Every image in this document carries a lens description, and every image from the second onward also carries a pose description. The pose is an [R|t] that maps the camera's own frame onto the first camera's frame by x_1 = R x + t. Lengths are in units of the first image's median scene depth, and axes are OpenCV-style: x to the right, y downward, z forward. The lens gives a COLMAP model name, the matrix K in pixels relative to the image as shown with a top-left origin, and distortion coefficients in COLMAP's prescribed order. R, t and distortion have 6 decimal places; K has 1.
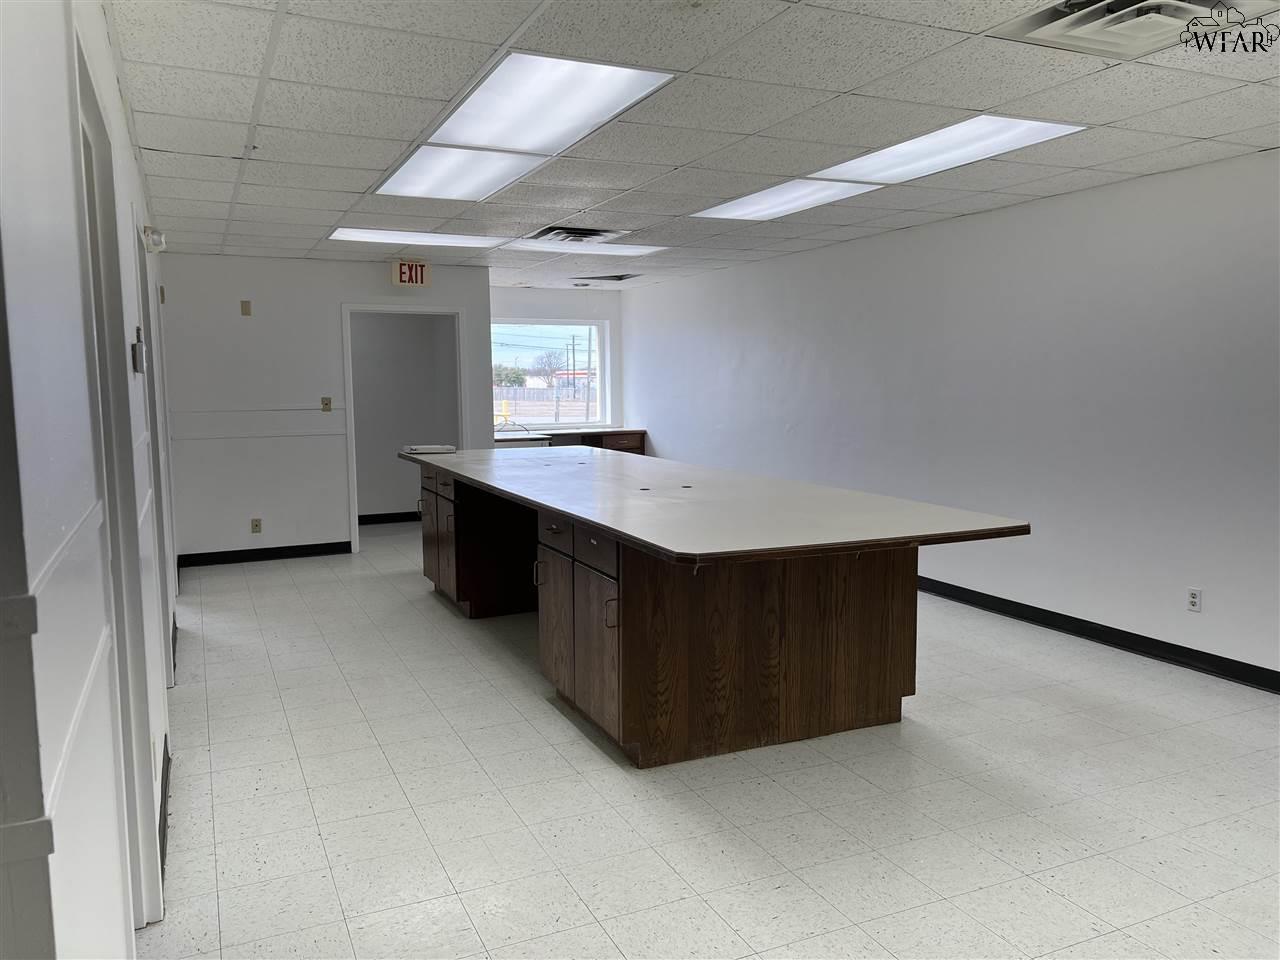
lens RADIAL K [[960.1, 0, 645.2], [0, 960.1, 473.3], [0, 0, 1]] dist [0.056752, -0.056503]
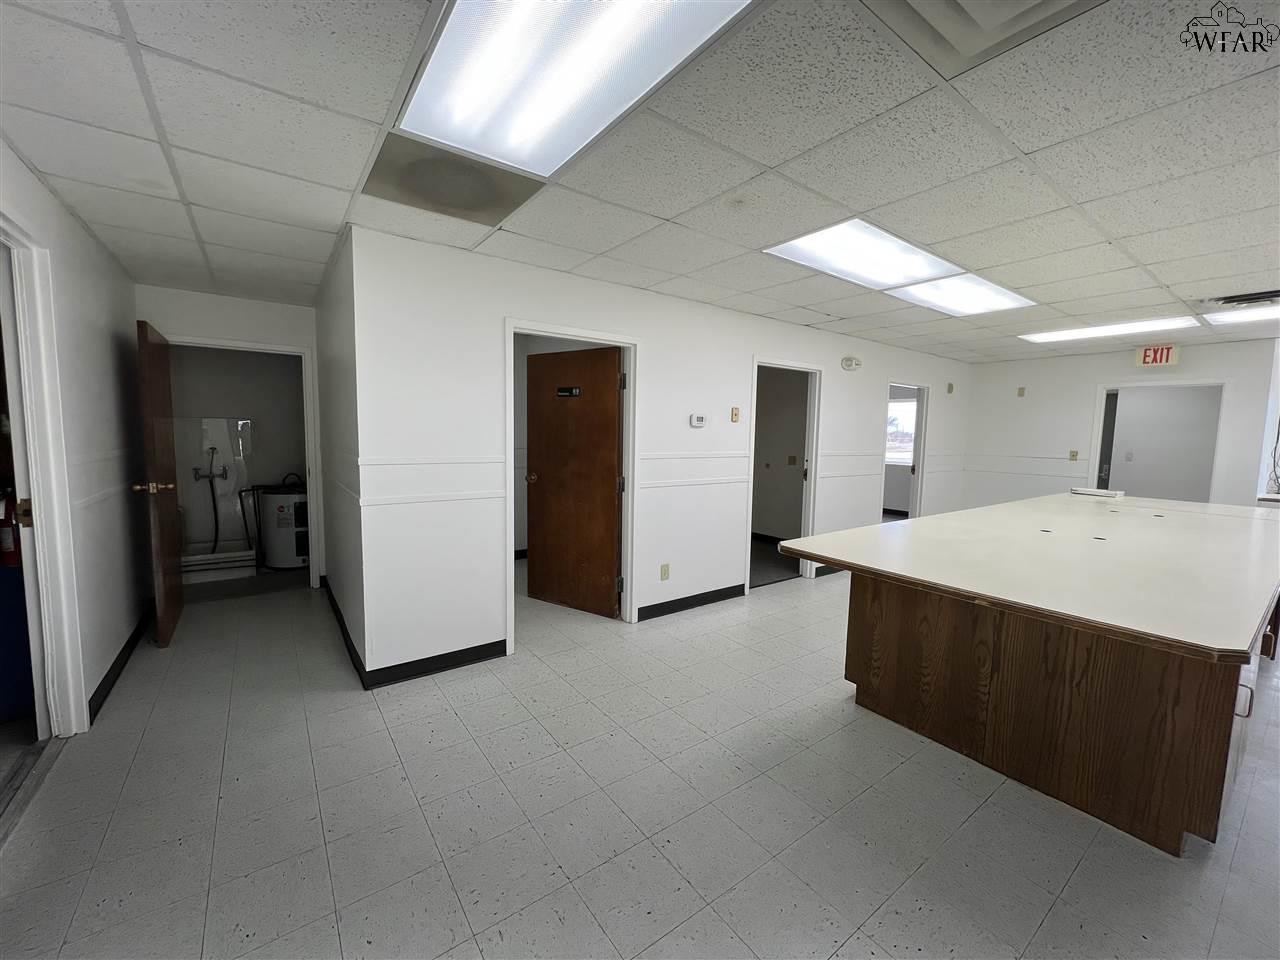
lens RADIAL K [[513.2, 0, 629.0], [0, 513.2, 473.0], [0, 0, 1]] dist [0.009886, 0.000218]
pose [[0.183466, 0.095785, -0.978348, 0.318578], [-0.122763, 0.989683, 0.073873, -0.024116], [0.975330, 0.106552, 0.193332, 0.234195]]
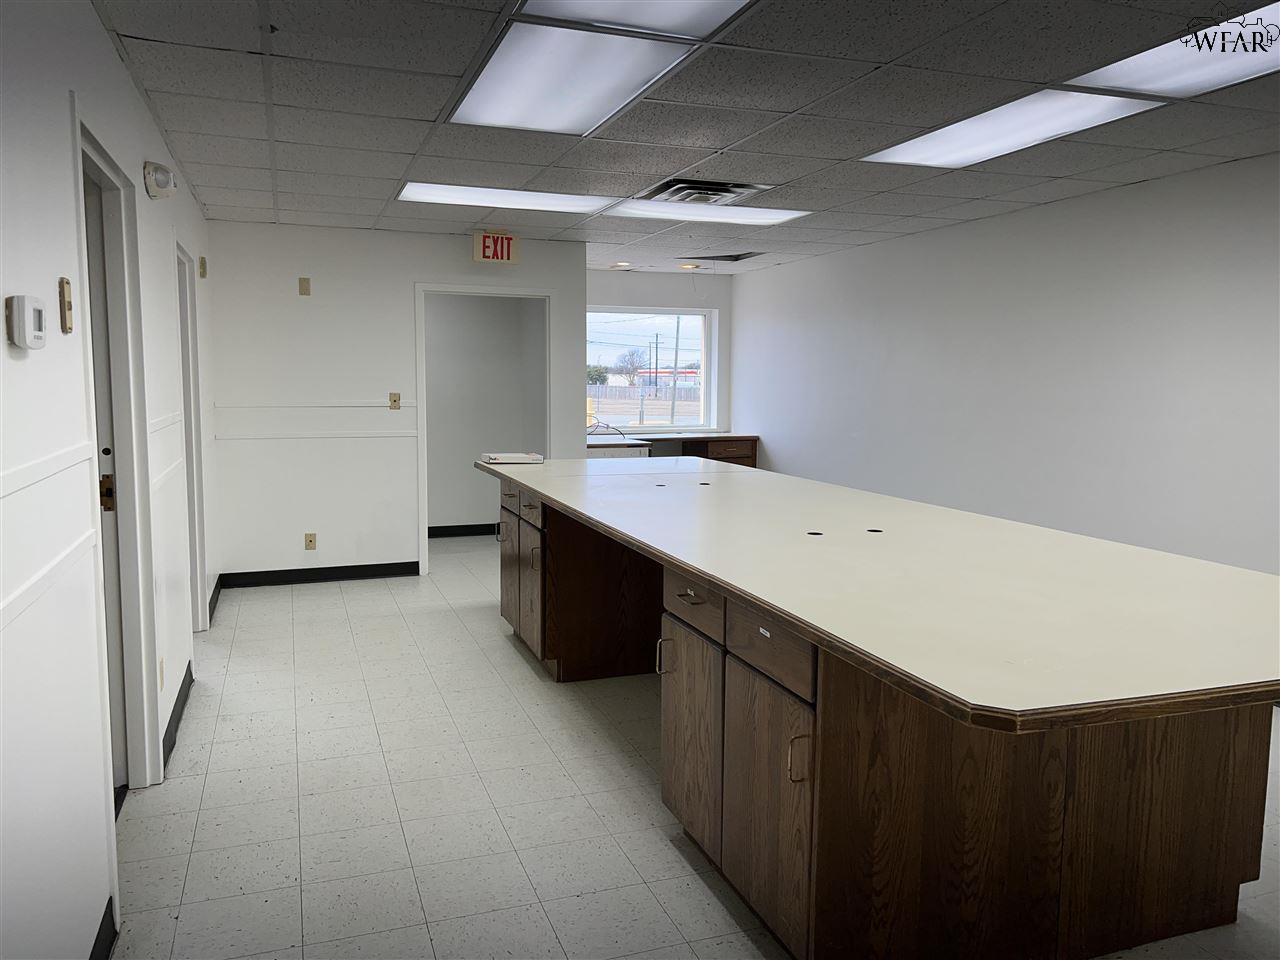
lens RADIAL K [[958.4, 0, 635.4], [0, 958.4, 465.1], [0, 0, 1]] dist [0.059840, -0.065058]
pose [[0.995497, 0.023940, -0.091718, -0.041536], [-0.024608, 0.999678, -0.006157, -0.015675], [0.091542, 0.008386, 0.995766, 0.184208]]
